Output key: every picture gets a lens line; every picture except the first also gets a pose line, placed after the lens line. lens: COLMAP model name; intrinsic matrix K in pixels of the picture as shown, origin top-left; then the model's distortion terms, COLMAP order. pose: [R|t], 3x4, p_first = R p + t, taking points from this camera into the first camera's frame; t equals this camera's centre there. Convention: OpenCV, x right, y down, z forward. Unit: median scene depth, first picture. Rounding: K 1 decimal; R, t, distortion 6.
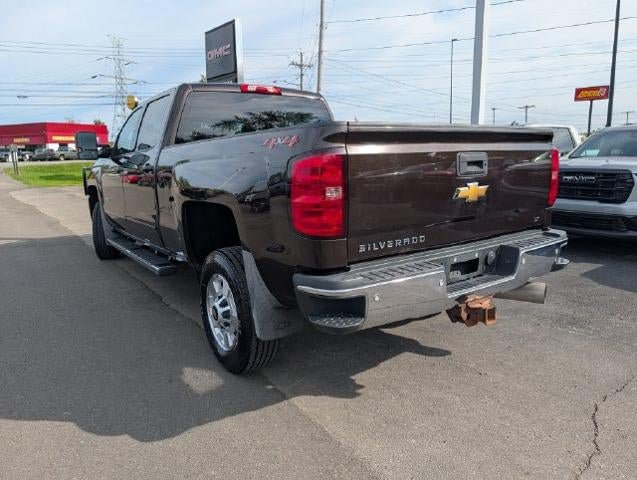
lens RADIAL K [[463.1, 0, 318.5], [0, 463.1, 240.0], [0, 0, 1]] dist [-0.001898, -0.000859]
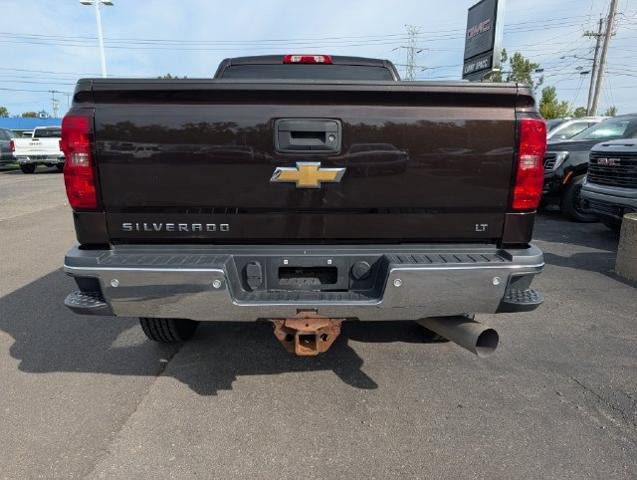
lens RADIAL K [[459.0, 0, 317.7], [0, 459.0, 250.0], [0, 0, 1]] dist [0.006714, 0.004897]
pose [[0.834013, 0.150749, -0.530752, 0.697409], [-0.123690, 0.988551, 0.086415, -0.046533], [0.537702, -0.006422, 0.843110, 0.363029]]
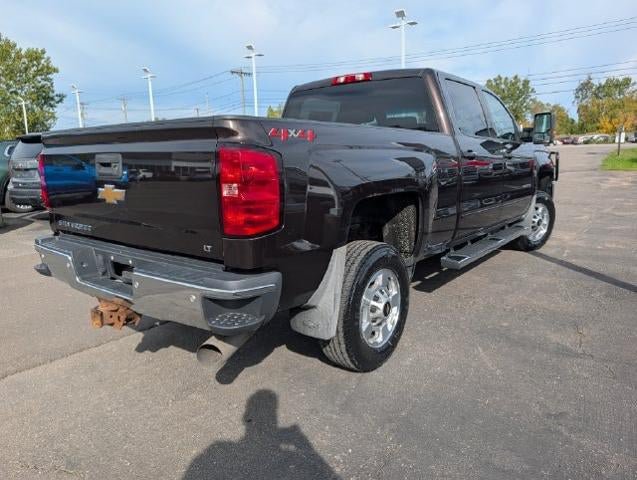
lens RADIAL K [[459.0, 0, 317.7], [0, 459.0, 250.0], [0, 0, 1]] dist [0.006714, 0.004897]
pose [[0.303552, 0.219005, -0.927304, 1.304696], [-0.158559, 0.971266, 0.177484, -0.216484], [0.939529, 0.093157, 0.329555, 1.026877]]
